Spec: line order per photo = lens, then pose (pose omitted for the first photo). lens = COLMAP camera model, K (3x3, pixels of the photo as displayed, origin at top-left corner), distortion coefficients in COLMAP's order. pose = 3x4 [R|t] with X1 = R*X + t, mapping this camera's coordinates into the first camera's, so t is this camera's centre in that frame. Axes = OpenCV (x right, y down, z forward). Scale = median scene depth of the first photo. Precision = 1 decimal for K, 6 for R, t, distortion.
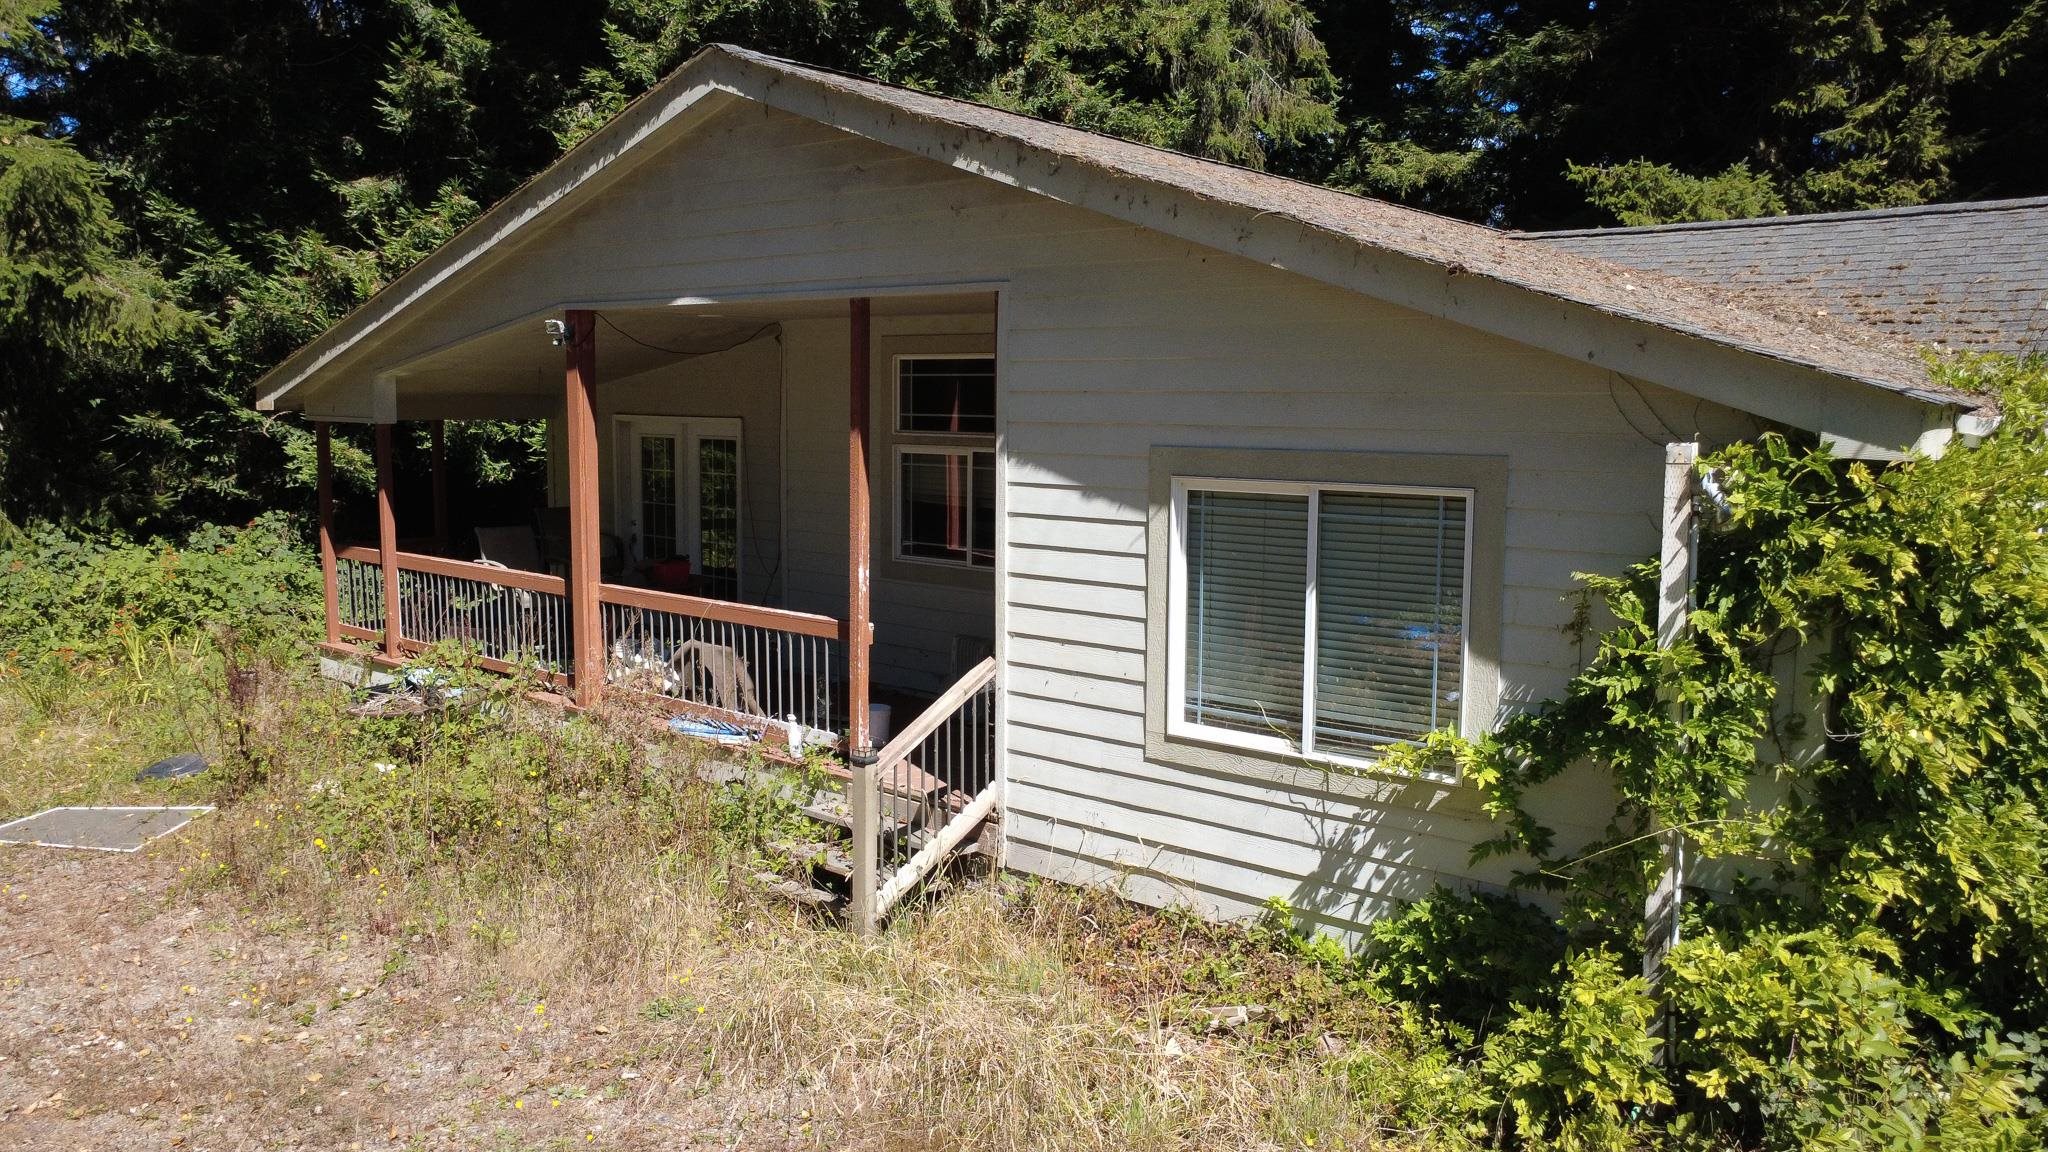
lens RADIAL K [[1472.5, 0, 1023.7], [0, 1472.5, 572.6], [0, 0, 1]] dist [-0.001225, 0.002661]
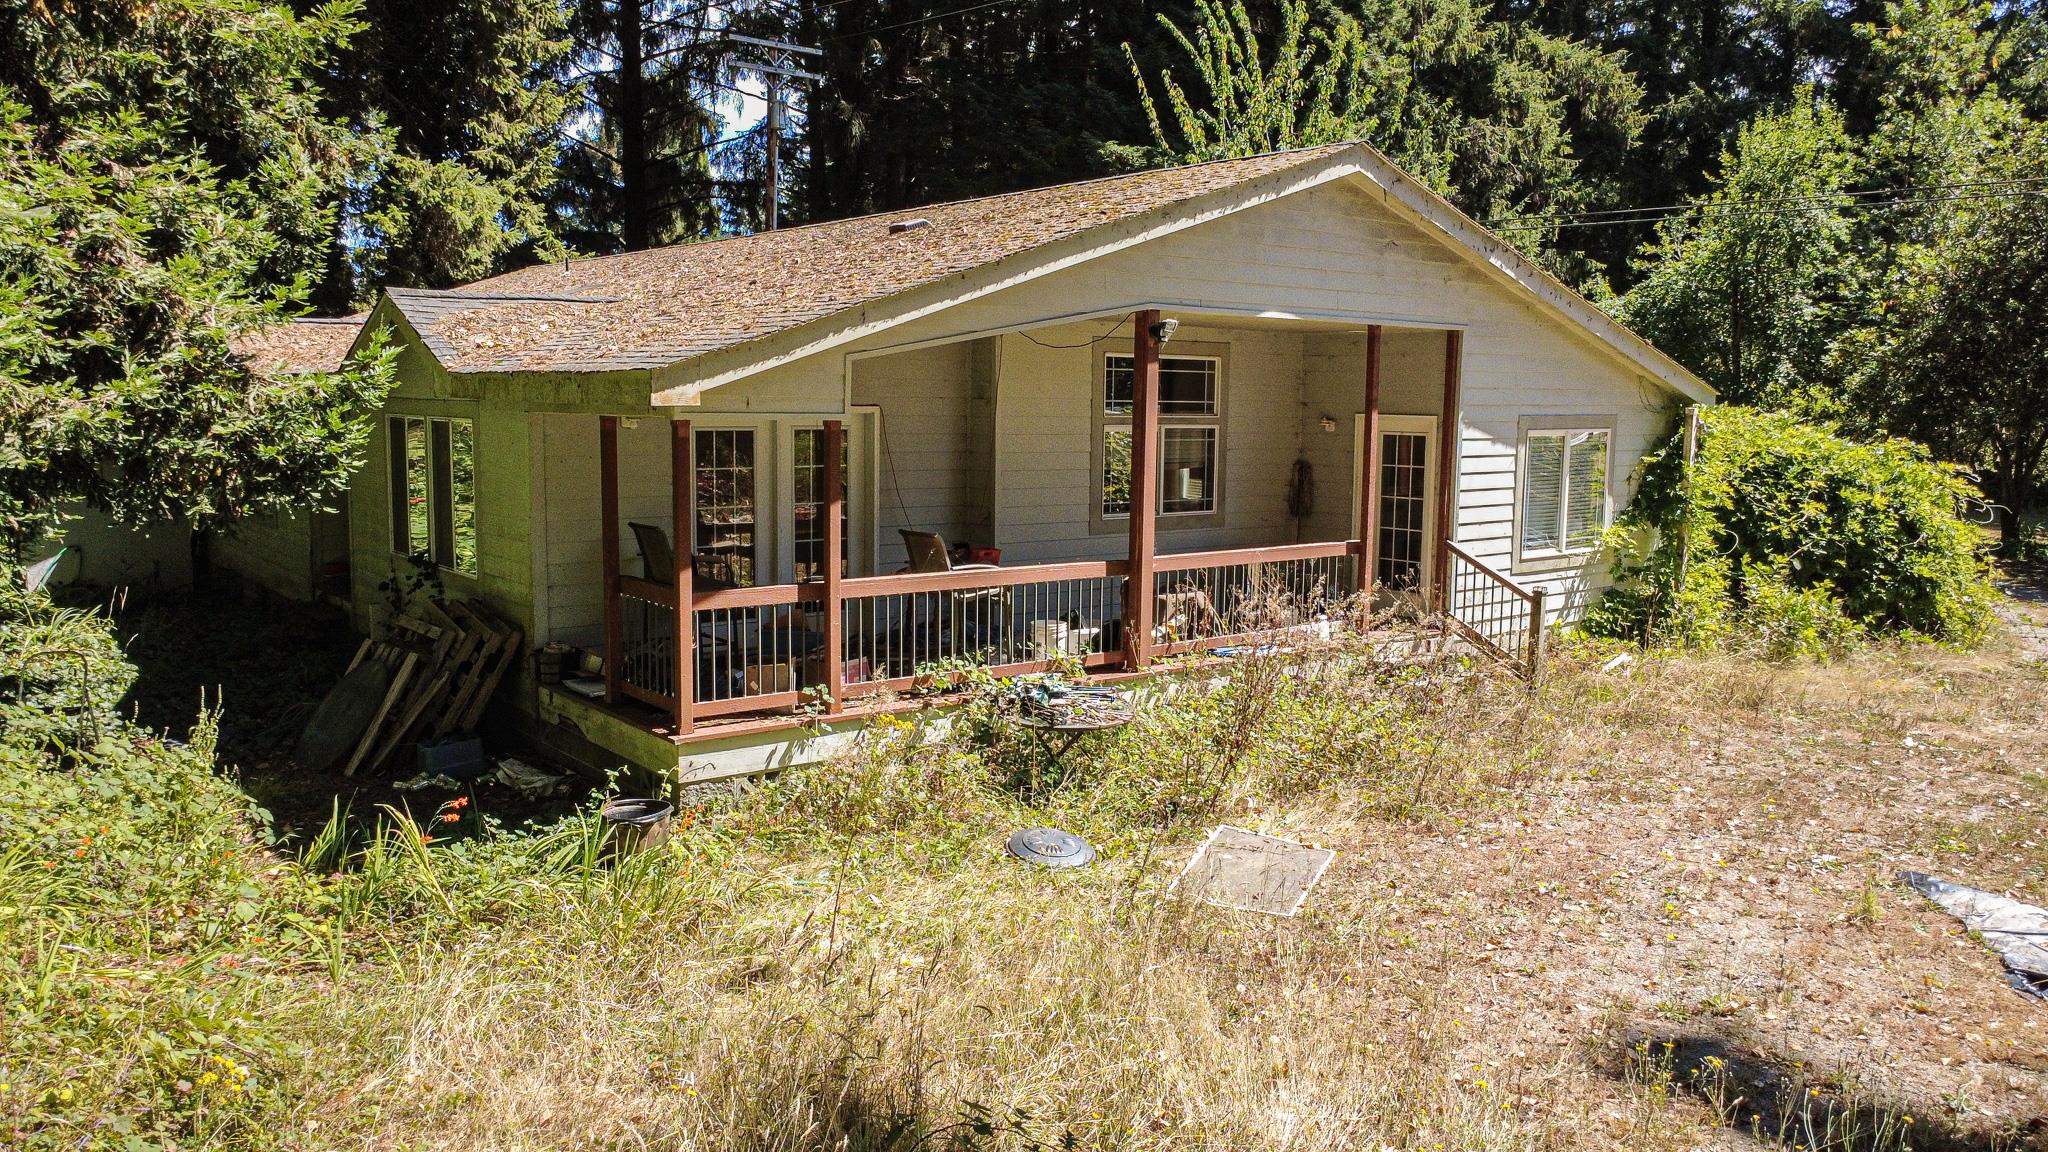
lens RADIAL K [[1472.5, 0, 1022.8], [0, 1472.5, 574.9], [0, 0, 1]] dist [-0.001225, 0.002661]
pose [[0.210655, -0.126005, 0.969406, -1.695645], [0.106289, 0.988731, 0.105420, -0.129762], [-0.971765, 0.080830, 0.221674, 1.035088]]
